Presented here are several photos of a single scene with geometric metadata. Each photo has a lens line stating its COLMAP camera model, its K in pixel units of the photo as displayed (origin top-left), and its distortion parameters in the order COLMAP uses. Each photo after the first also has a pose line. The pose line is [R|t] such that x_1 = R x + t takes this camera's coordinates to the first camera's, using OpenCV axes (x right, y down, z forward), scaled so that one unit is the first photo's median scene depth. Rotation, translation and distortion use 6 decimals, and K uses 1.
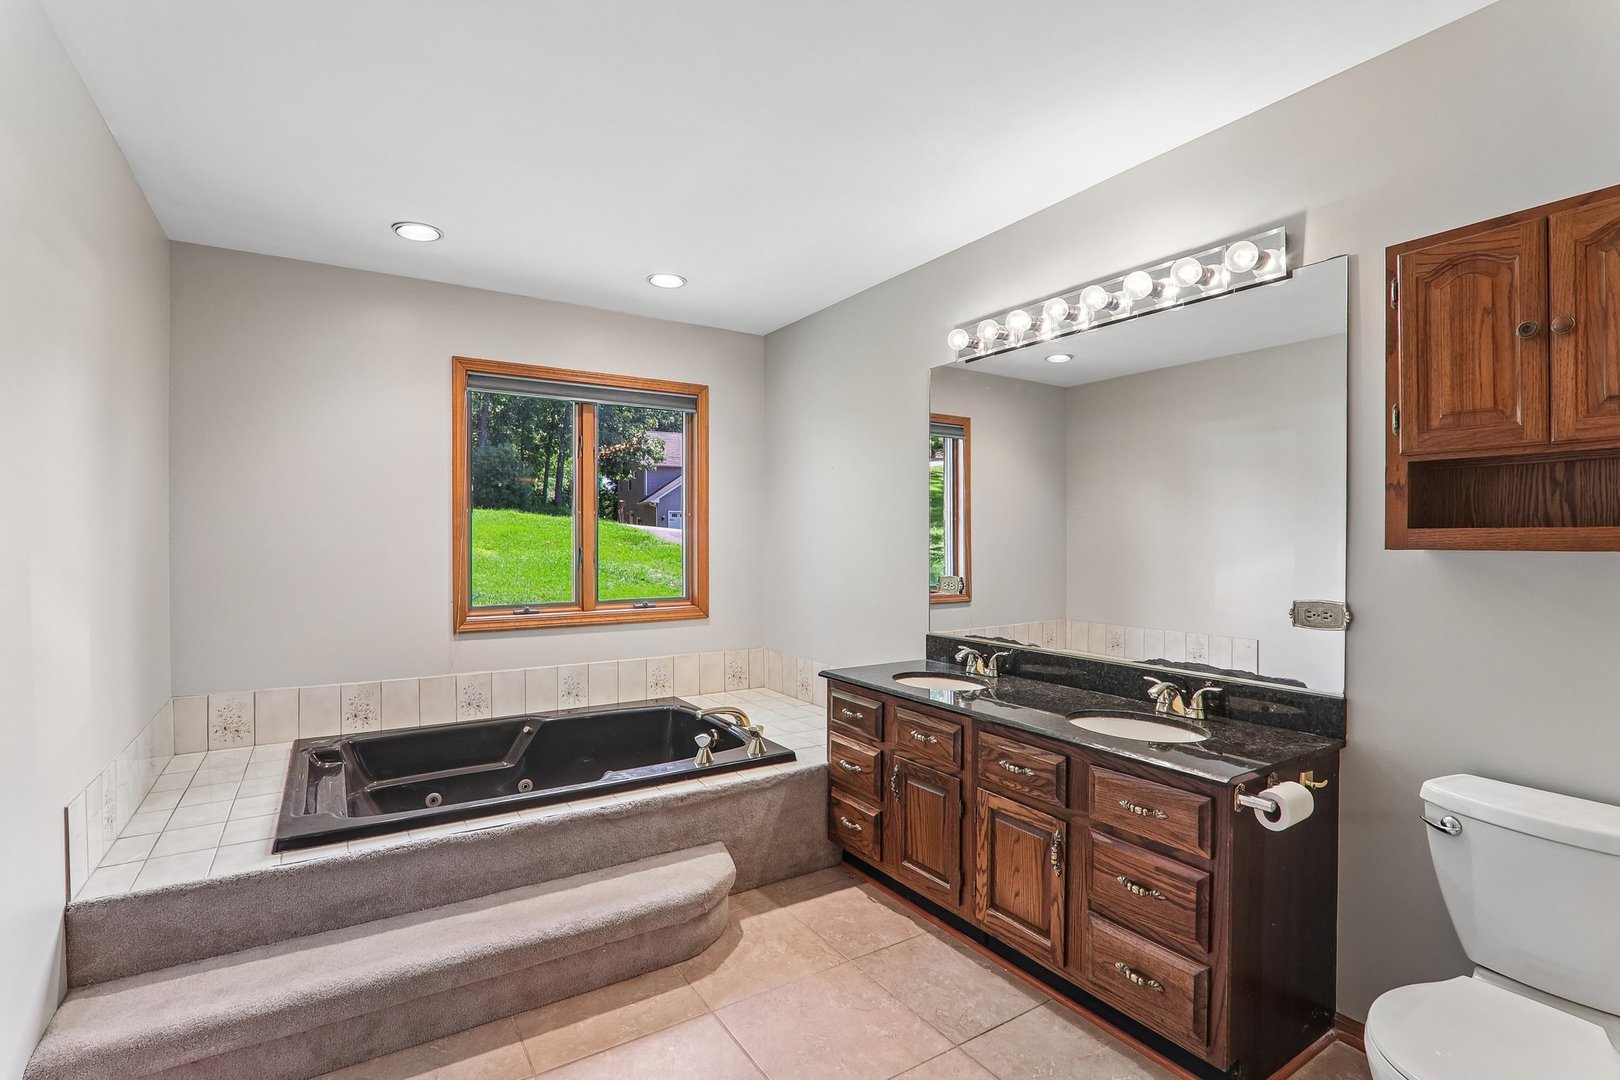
lens RADIAL K [[752.8, 0, 805.1], [0, 752.8, 534.9], [0, 0, 1]] dist [-0.013376, -0.000389]
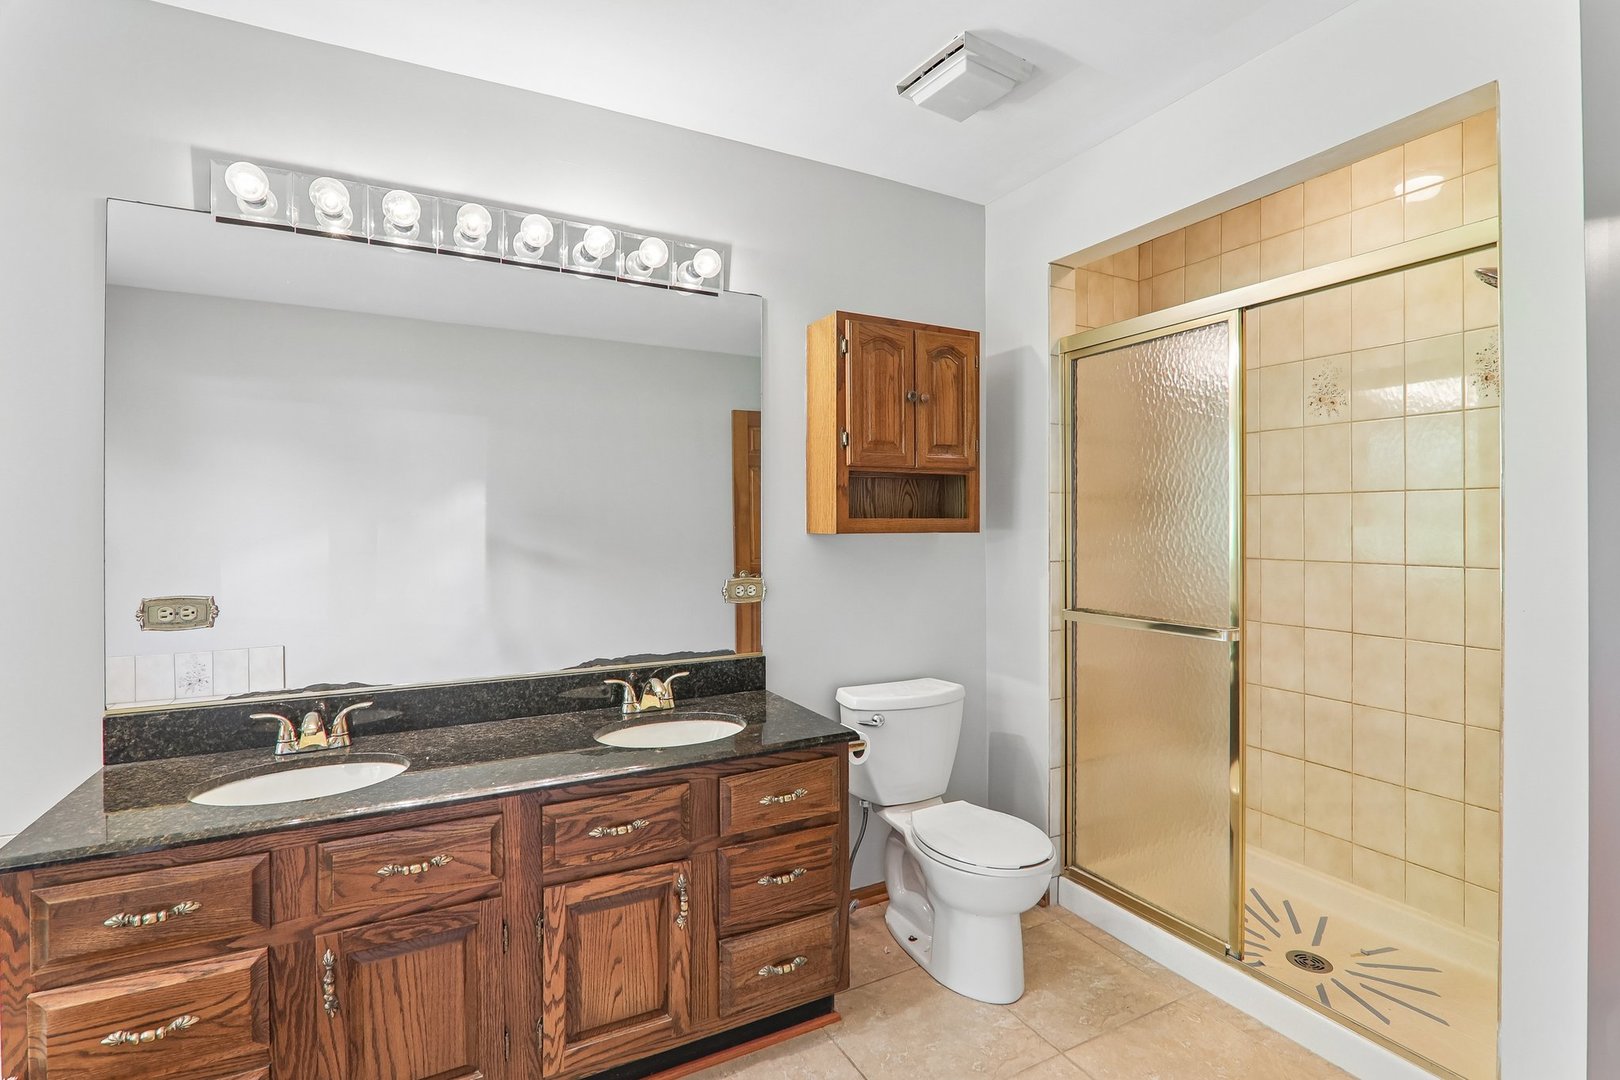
lens RADIAL K [[770.1, 0, 807.7], [0, 770.1, 520.5], [0, 0, 1]] dist [-0.010912, -0.000238]
pose [[0.073599, 0.003626, 0.997281, -0.479341], [-0.002140, 0.999992, -0.003478, 0.000154], [-0.997286, -0.001878, 0.073606, 0.744565]]
